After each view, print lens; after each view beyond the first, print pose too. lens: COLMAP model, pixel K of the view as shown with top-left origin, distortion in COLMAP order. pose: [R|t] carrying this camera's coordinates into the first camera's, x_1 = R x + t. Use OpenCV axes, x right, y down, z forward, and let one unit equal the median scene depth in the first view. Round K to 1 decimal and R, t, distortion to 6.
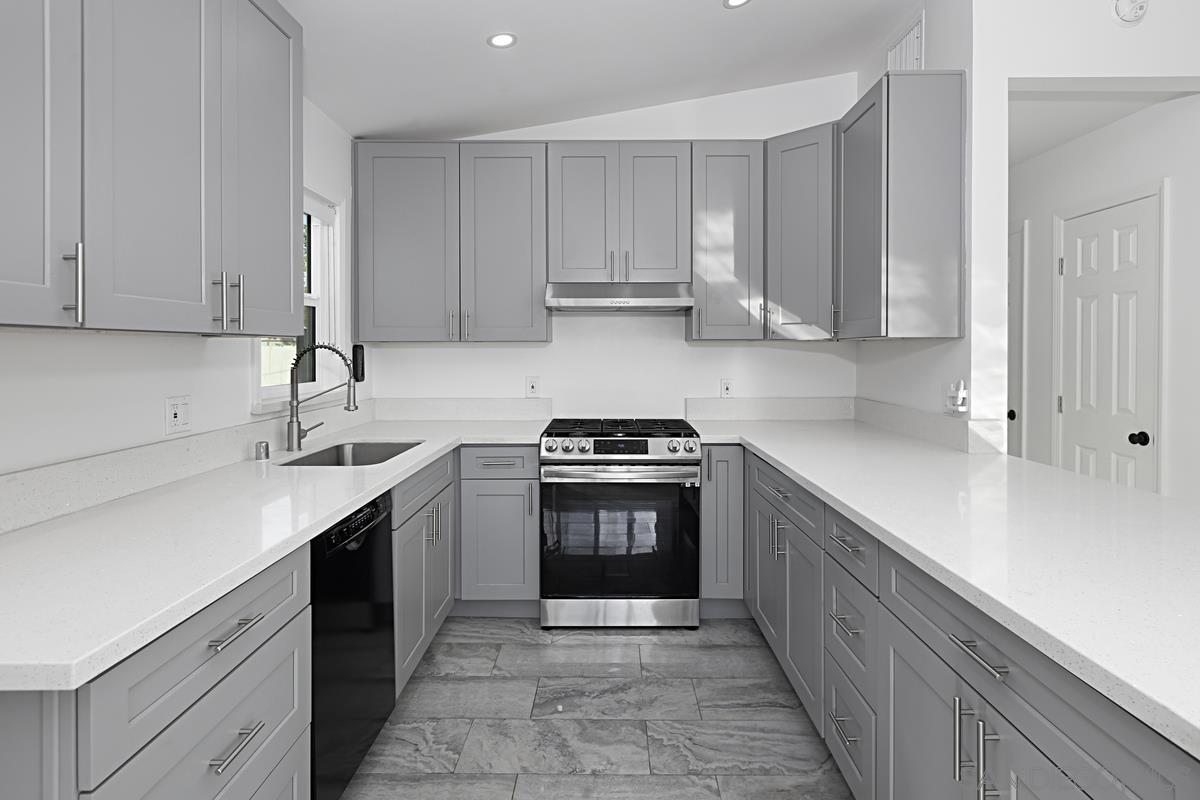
lens RADIAL K [[646.2, 0, 591.6], [0, 646.2, 364.1], [0, 0, 1]] dist [-0.000168, 0.002526]
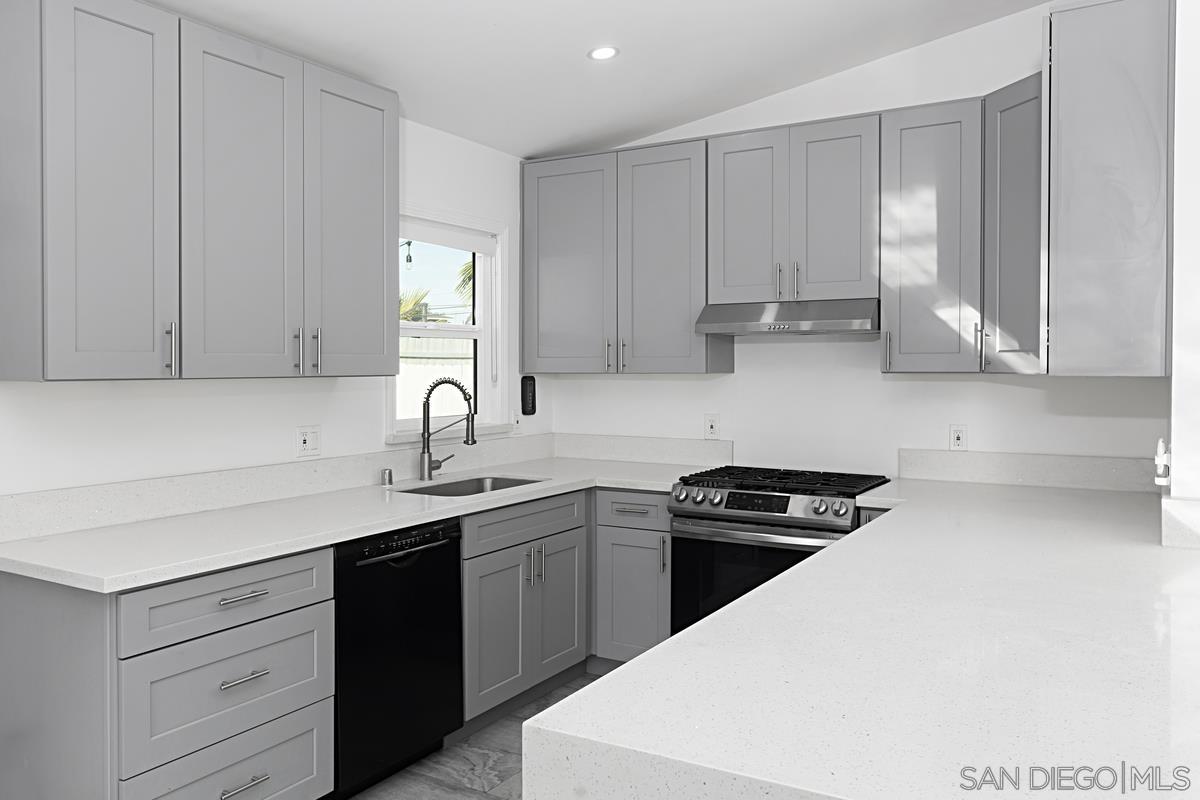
lens RADIAL K [[953.7, 0, 598.7], [0, 953.7, 394.6], [0, 0, 1]] dist [0.024998, -0.011257]
pose [[0.849992, 0.015748, -0.526560, 0.582453], [-0.009876, 0.999854, 0.013961, -0.029671], [0.526702, -0.006667, 0.850024, -0.172698]]
